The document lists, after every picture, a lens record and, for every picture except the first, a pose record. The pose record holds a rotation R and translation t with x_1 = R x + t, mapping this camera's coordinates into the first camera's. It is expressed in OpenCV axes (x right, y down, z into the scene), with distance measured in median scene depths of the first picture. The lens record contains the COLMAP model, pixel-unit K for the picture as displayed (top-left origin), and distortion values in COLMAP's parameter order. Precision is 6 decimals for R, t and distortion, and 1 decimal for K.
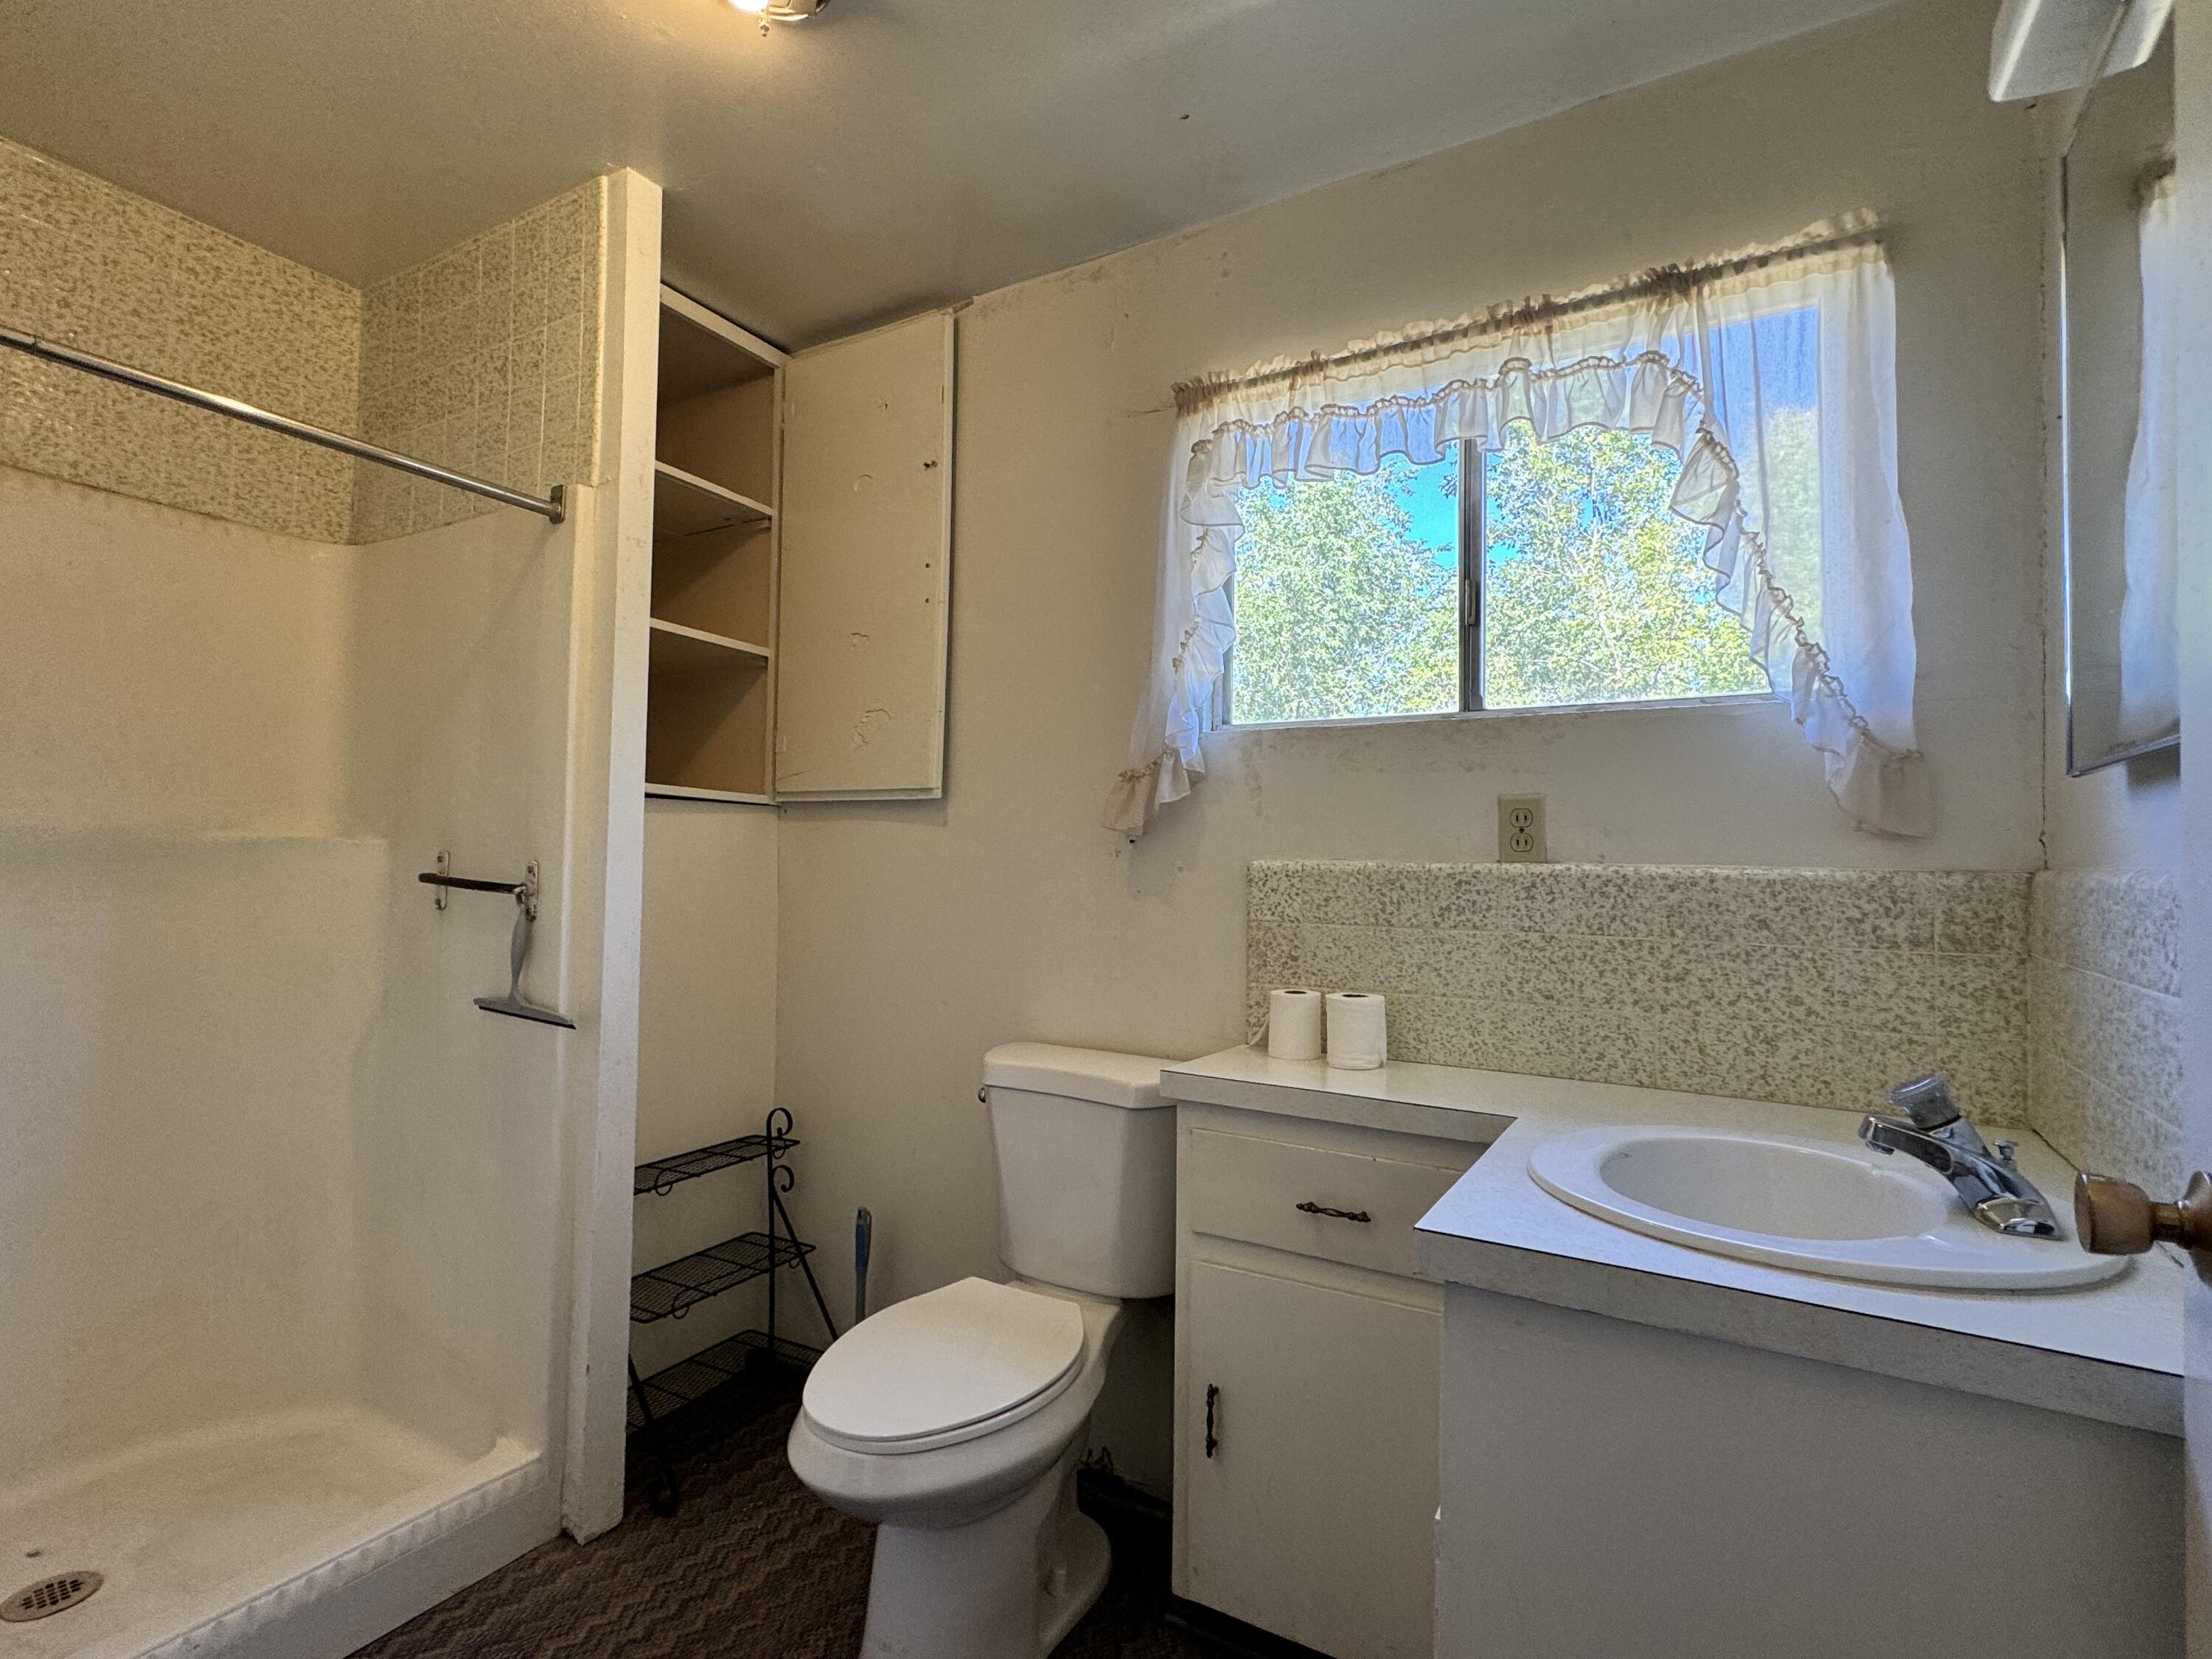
lens RADIAL K [[1080.7, 0, 1098.0], [0, 1080.7, 828.4], [0, 0, 1]] dist [-0.000611, 0.001124]
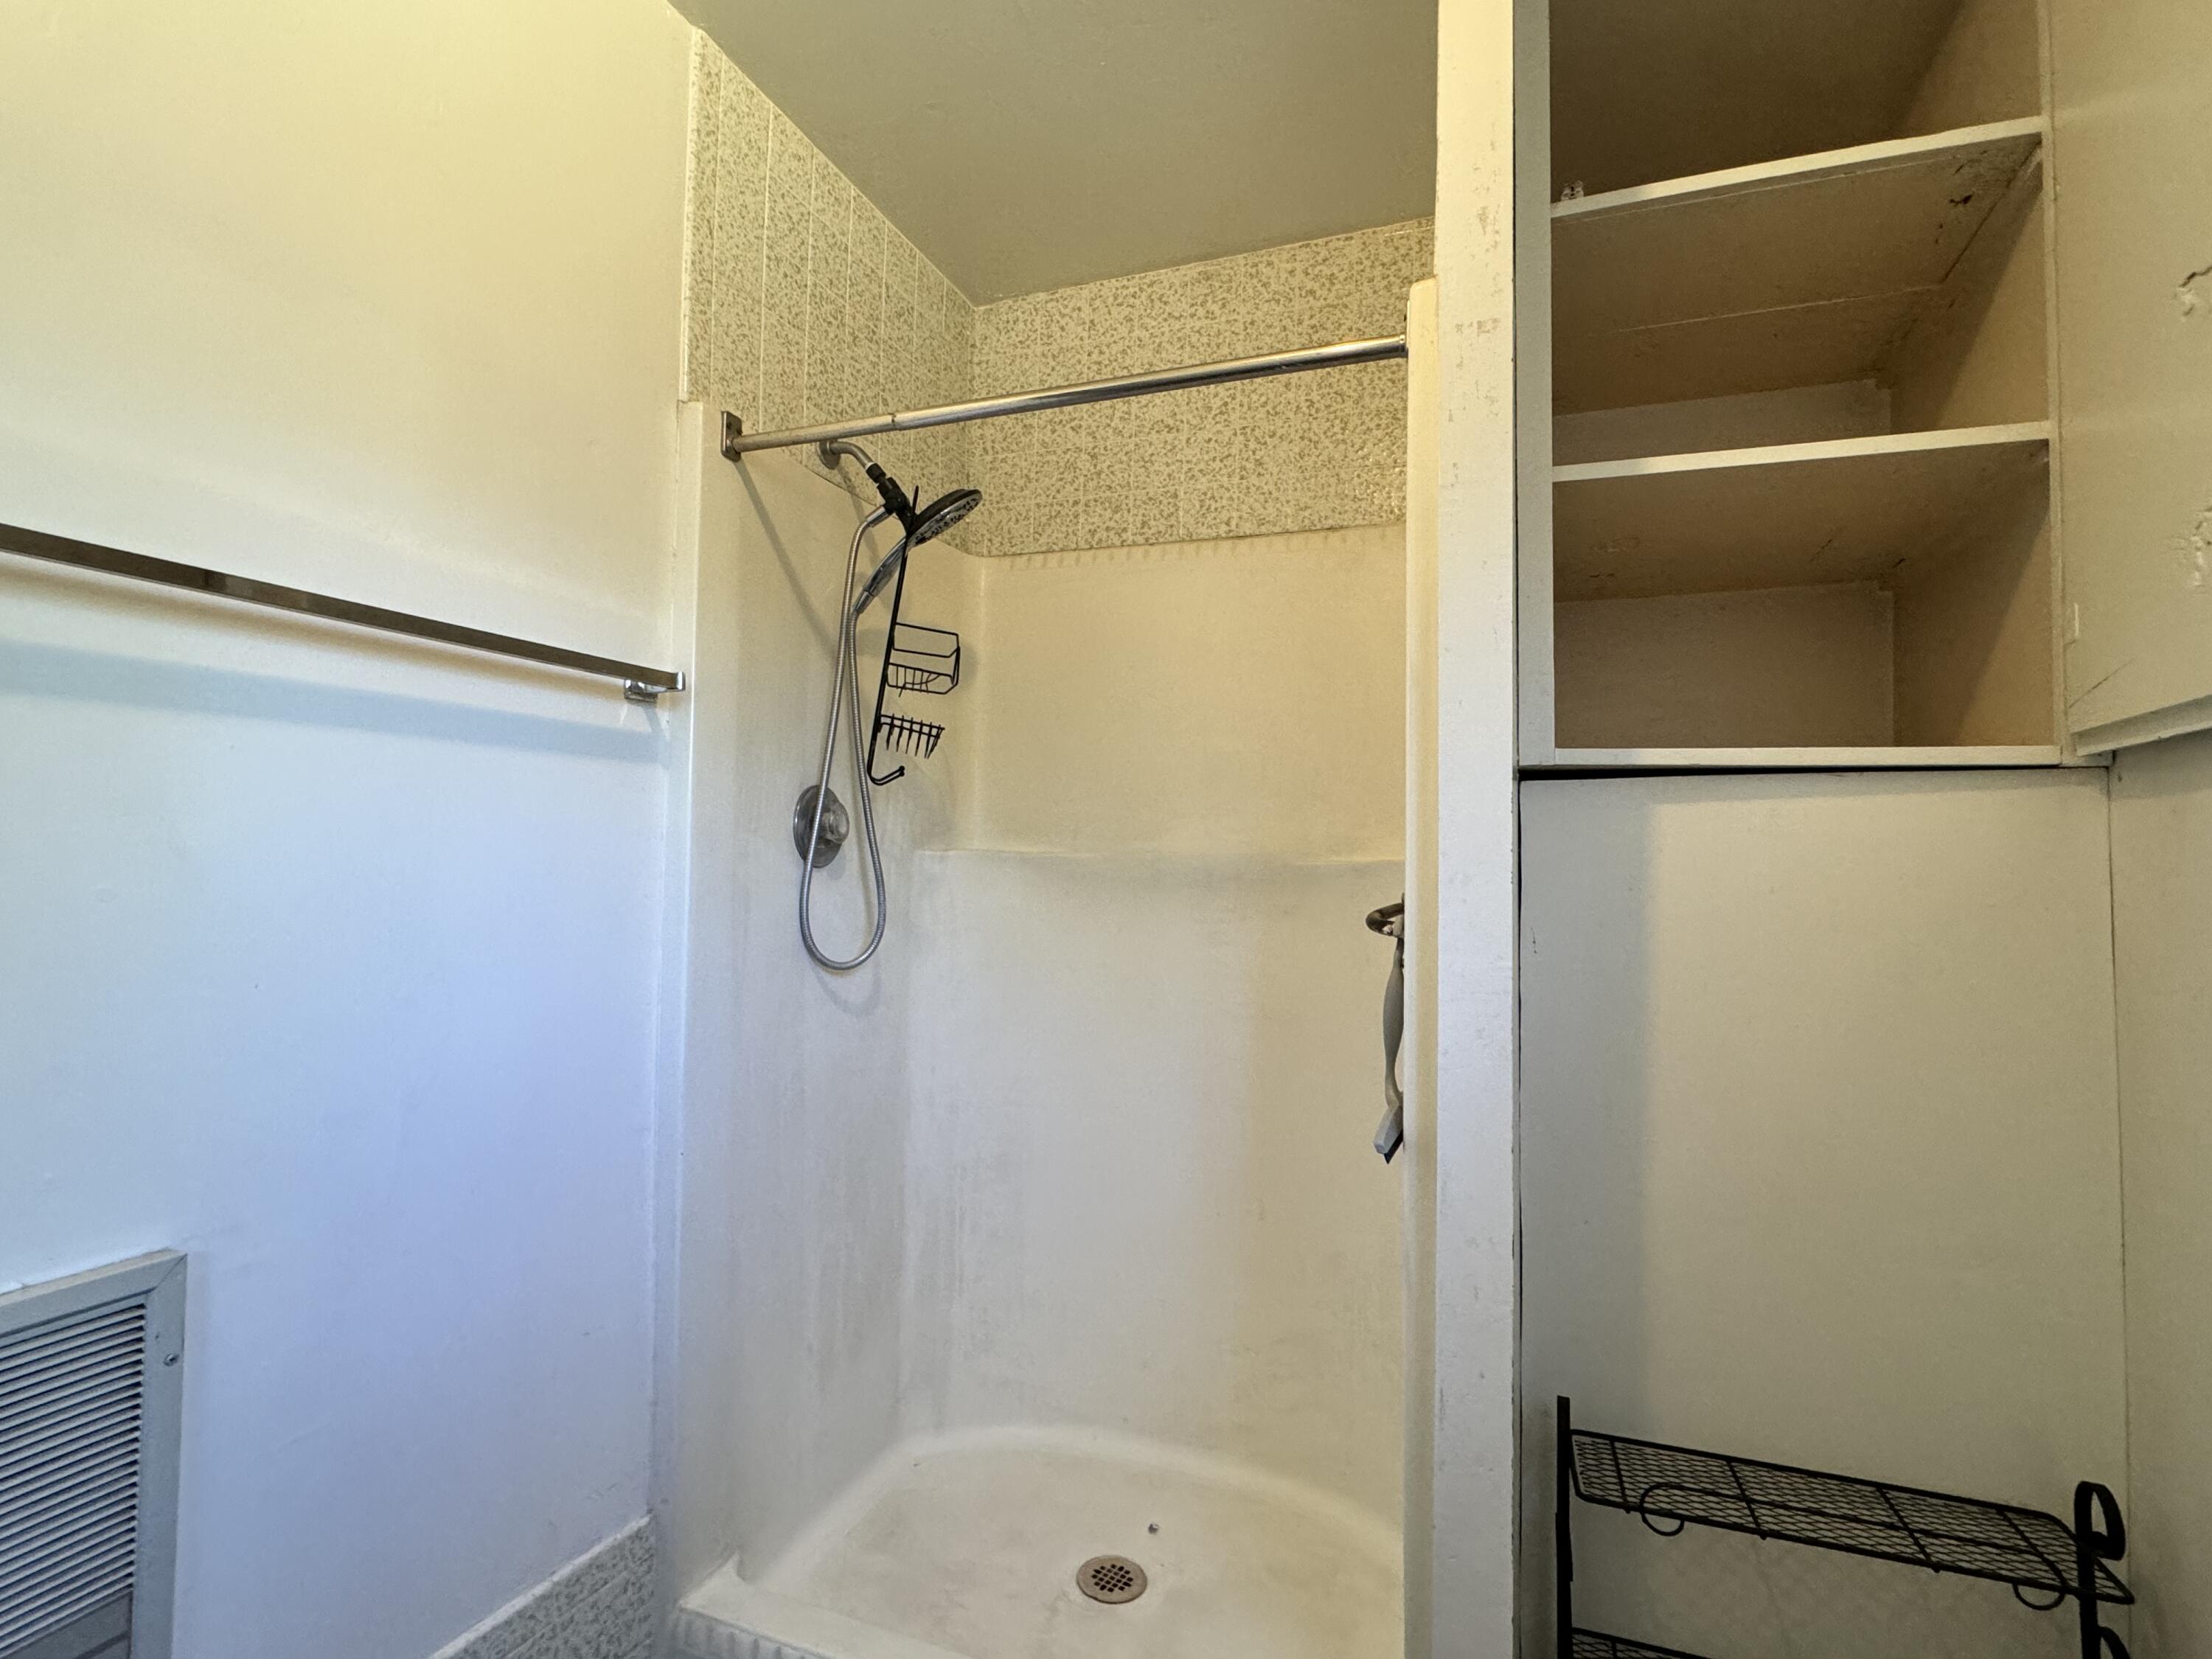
lens RADIAL K [[1080.7, 0, 1105.4], [0, 1080.7, 823.9], [0, 0, 1]] dist [-0.000611, 0.001124]
pose [[0.144202, -0.055633, -0.987983, 0.090053], [0.016394, 0.998416, -0.053828, 0.023124], [0.989412, -0.008435, 0.144885, 0.666474]]
